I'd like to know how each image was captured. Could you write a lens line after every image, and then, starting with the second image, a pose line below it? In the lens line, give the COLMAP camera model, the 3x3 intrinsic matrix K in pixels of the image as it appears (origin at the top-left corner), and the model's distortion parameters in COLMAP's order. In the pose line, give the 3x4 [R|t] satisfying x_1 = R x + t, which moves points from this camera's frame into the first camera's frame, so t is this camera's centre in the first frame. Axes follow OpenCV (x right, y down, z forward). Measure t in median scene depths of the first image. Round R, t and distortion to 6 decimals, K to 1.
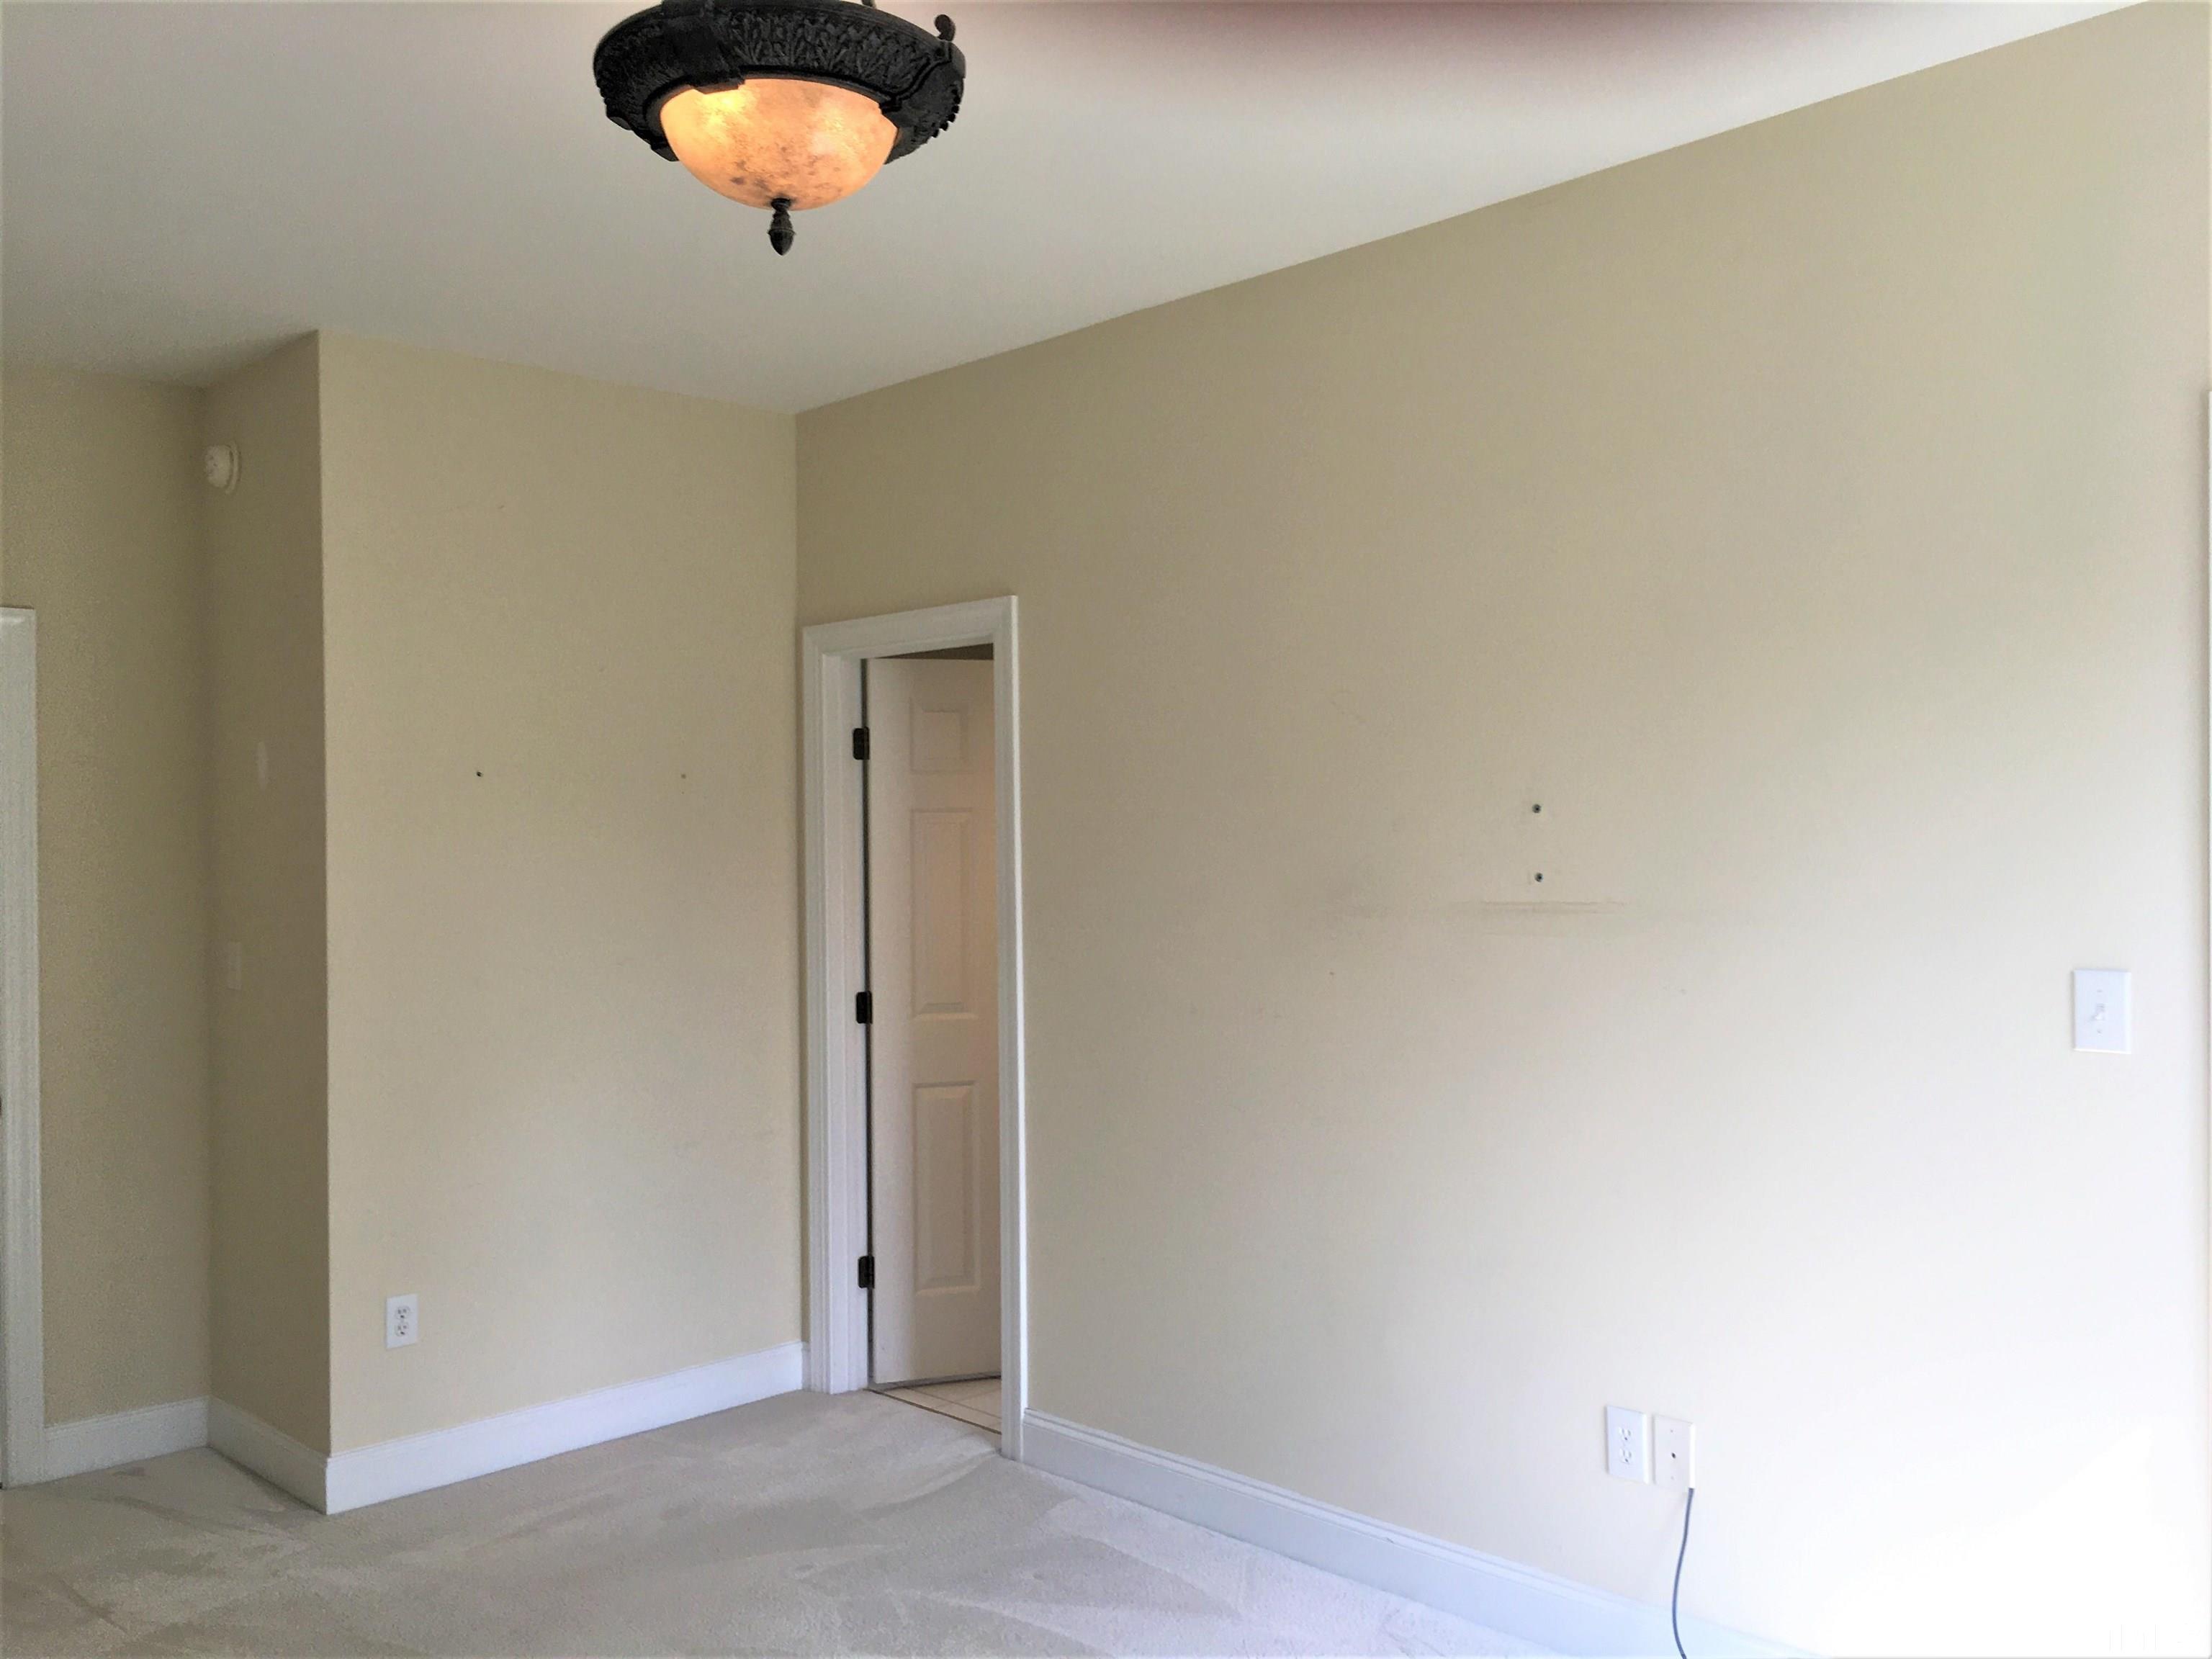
lens RADIAL K [[1888.7, 0, 1107.7], [0, 1888.7, 838.0], [0, 0, 1]] dist [0.073181, -0.088899]
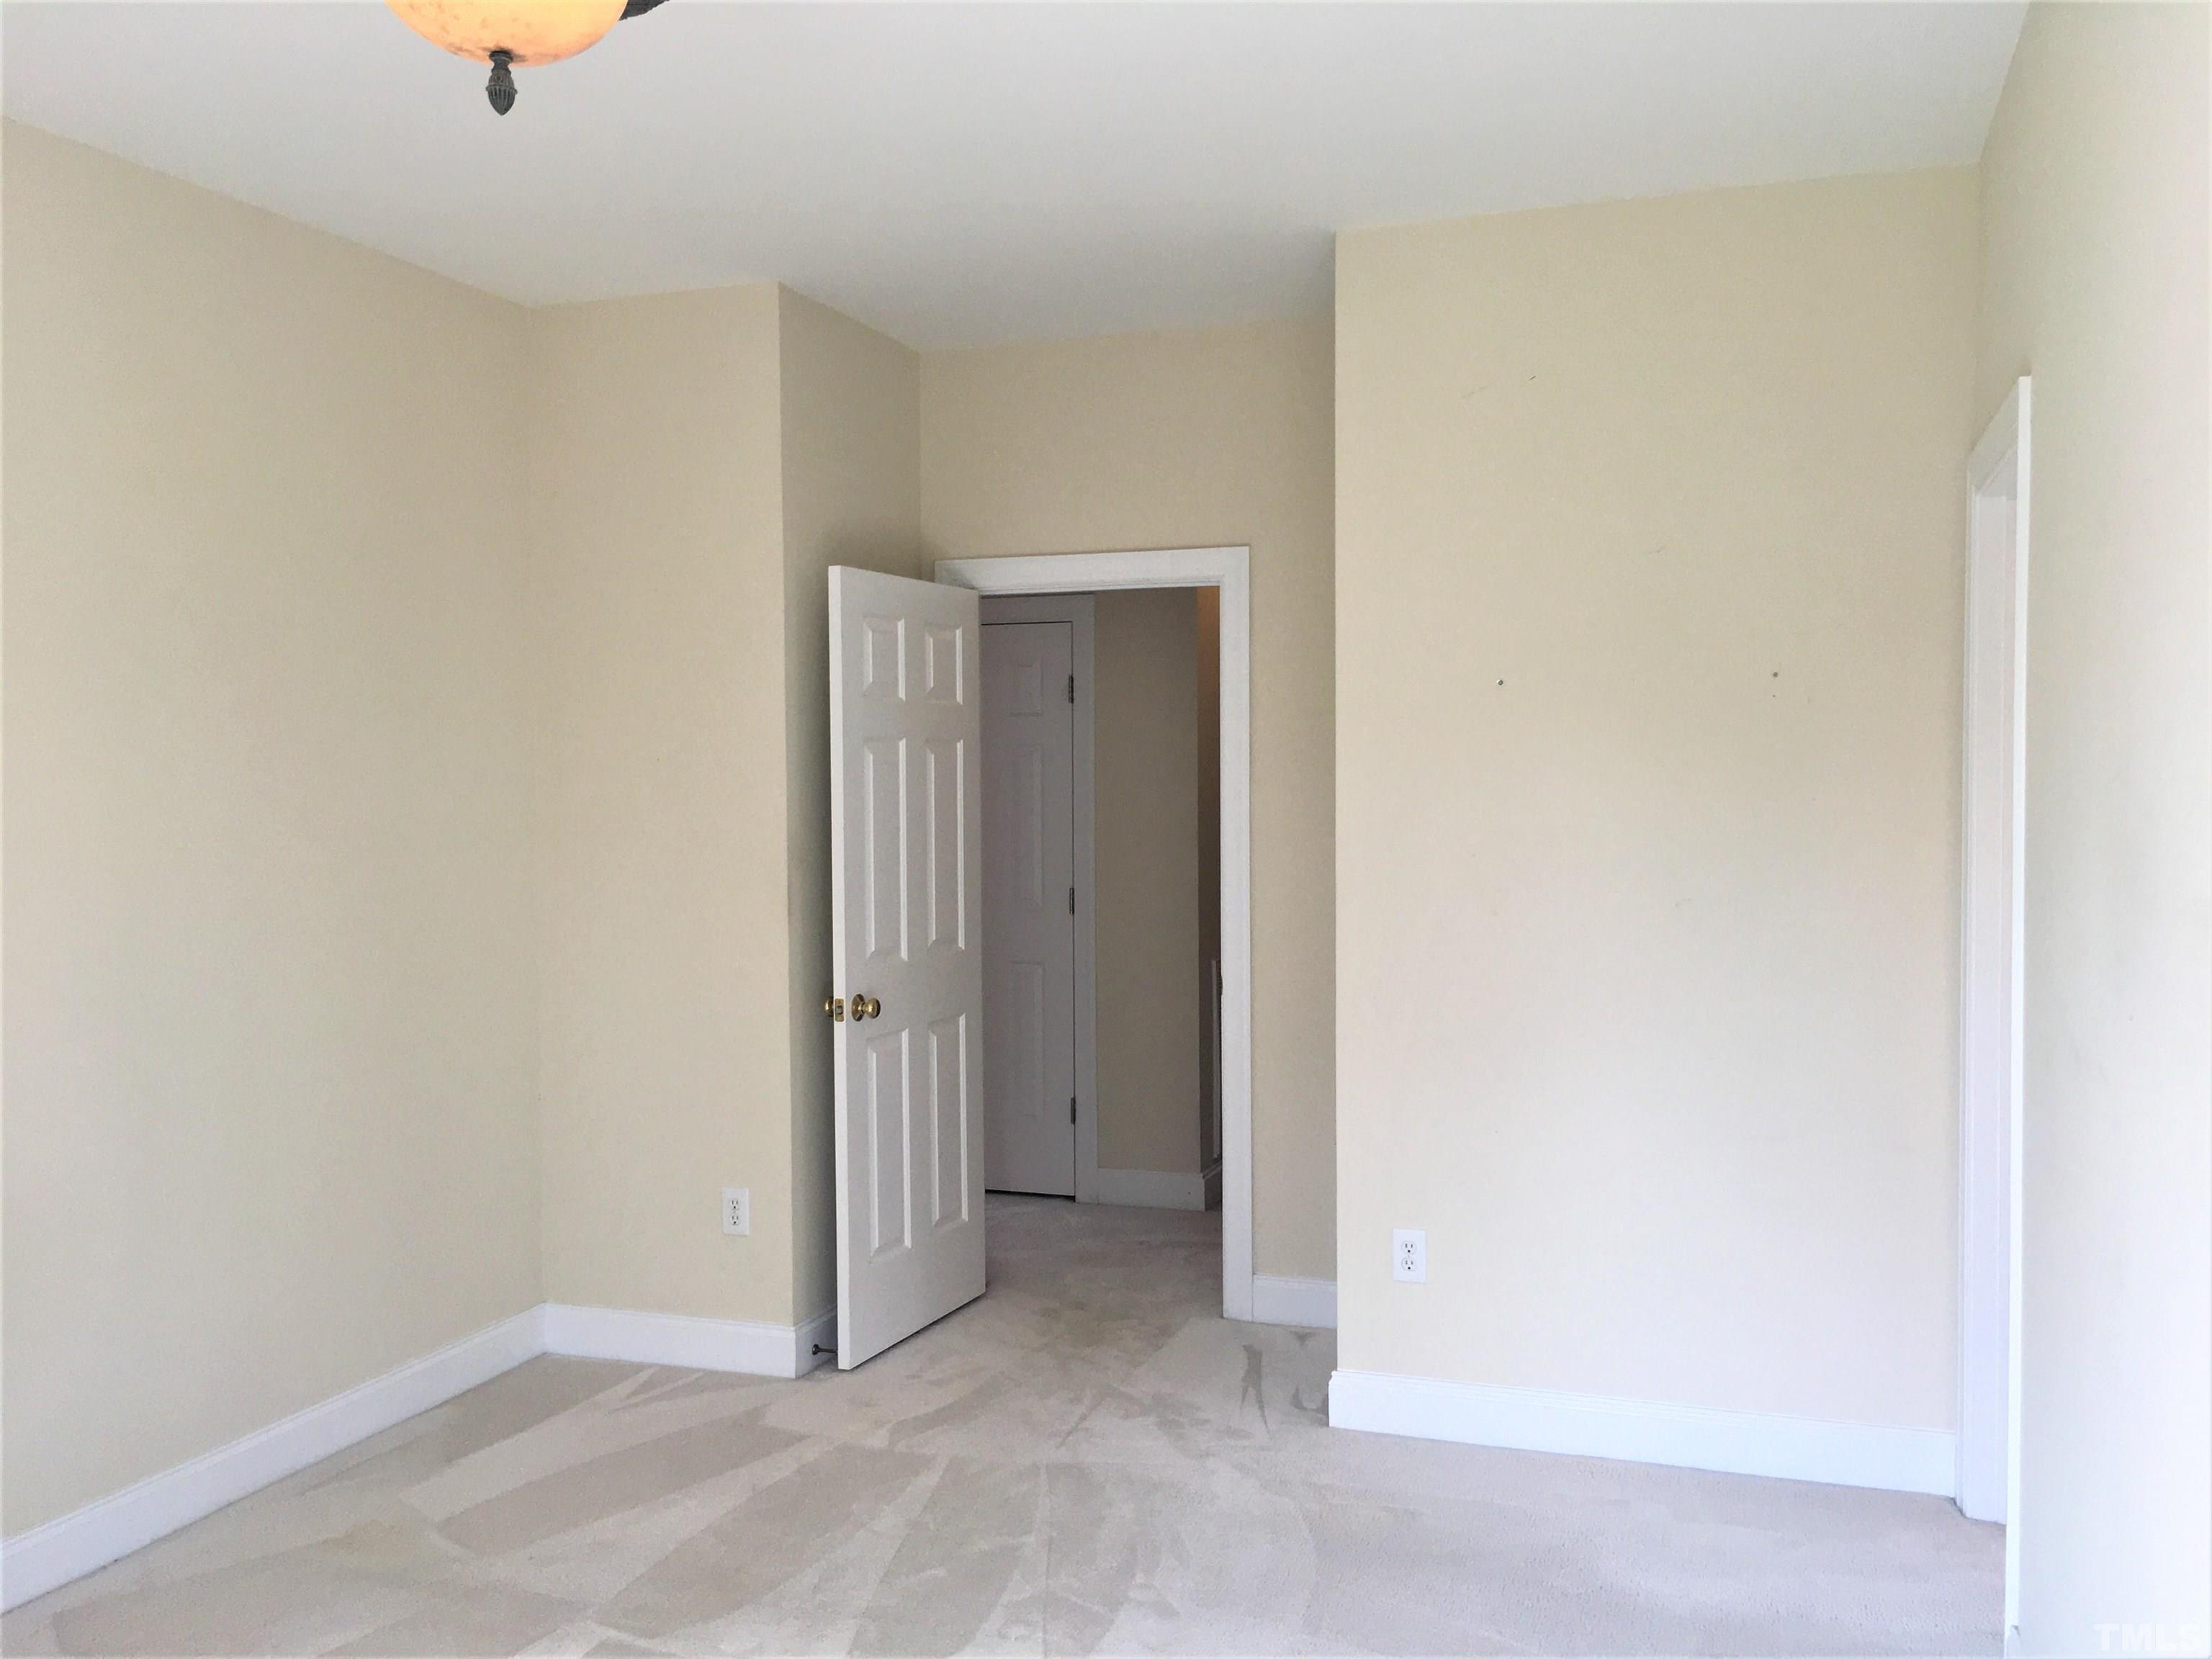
lens RADIAL K [[1888.7, 0, 1107.7], [0, 1888.7, 838.0], [0, 0, 1]] dist [0.073181, -0.088899]
pose [[0.454277, 0.044820, -0.889732, 0.413846], [-0.001421, 0.998769, 0.049587, -0.004709], [0.890859, -0.021262, 0.453782, 0.447789]]
